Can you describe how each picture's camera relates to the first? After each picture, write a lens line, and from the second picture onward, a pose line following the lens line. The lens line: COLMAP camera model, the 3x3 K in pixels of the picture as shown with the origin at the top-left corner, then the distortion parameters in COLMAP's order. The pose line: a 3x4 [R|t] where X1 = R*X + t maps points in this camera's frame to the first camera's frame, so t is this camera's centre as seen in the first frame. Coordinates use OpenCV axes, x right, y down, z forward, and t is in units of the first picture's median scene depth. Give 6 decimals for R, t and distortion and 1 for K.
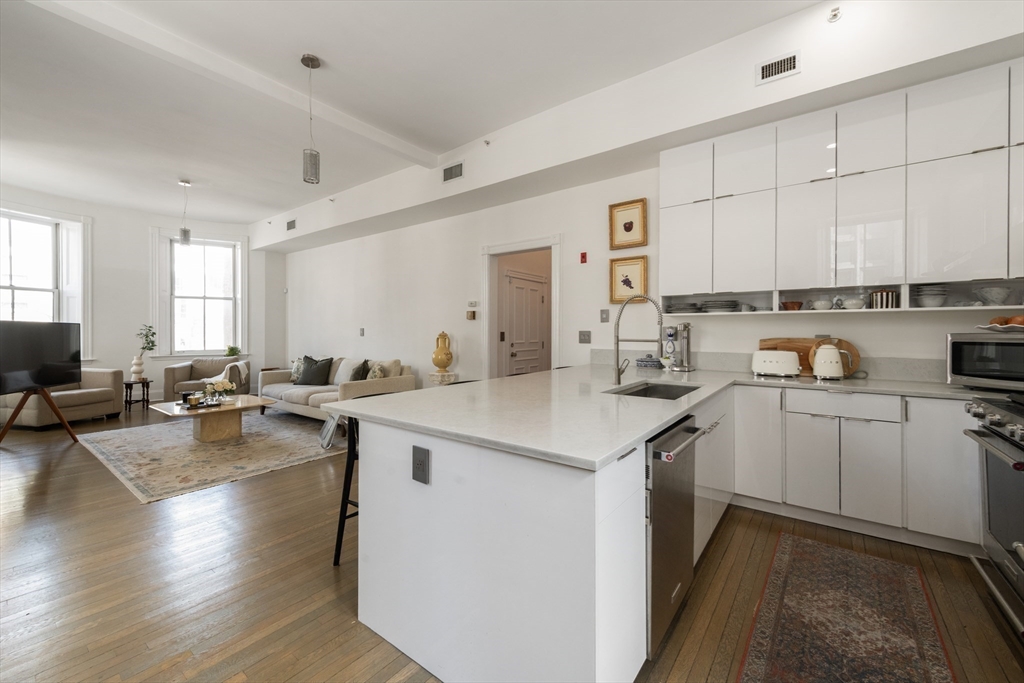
lens RADIAL K [[401.4, 0, 515.3], [0, 401.4, 332.0], [0, 0, 1]] dist [0.002041, -0.000347]
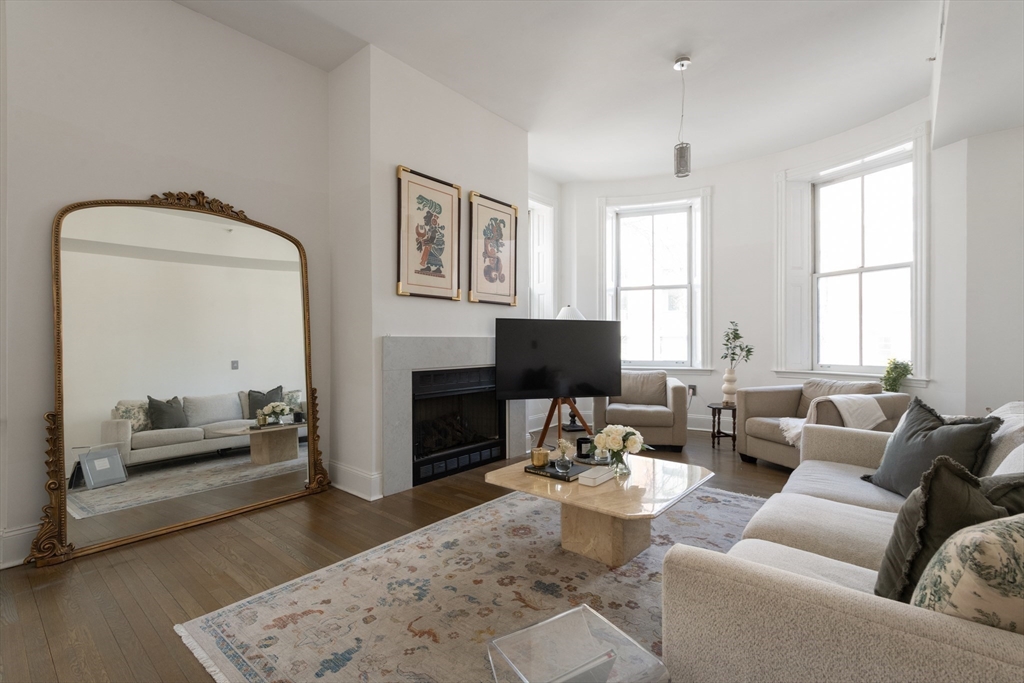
lens RADIAL K [[465.1, 0, 516.5], [0, 465.1, 339.1], [0, 0, 1]] dist [0.003520, 0.000232]
pose [[-0.055728, -0.003561, -0.998440, -0.139179], [-0.000636, 0.999994, -0.003531, 0.013870], [0.998446, 0.000438, -0.055730, 0.693401]]
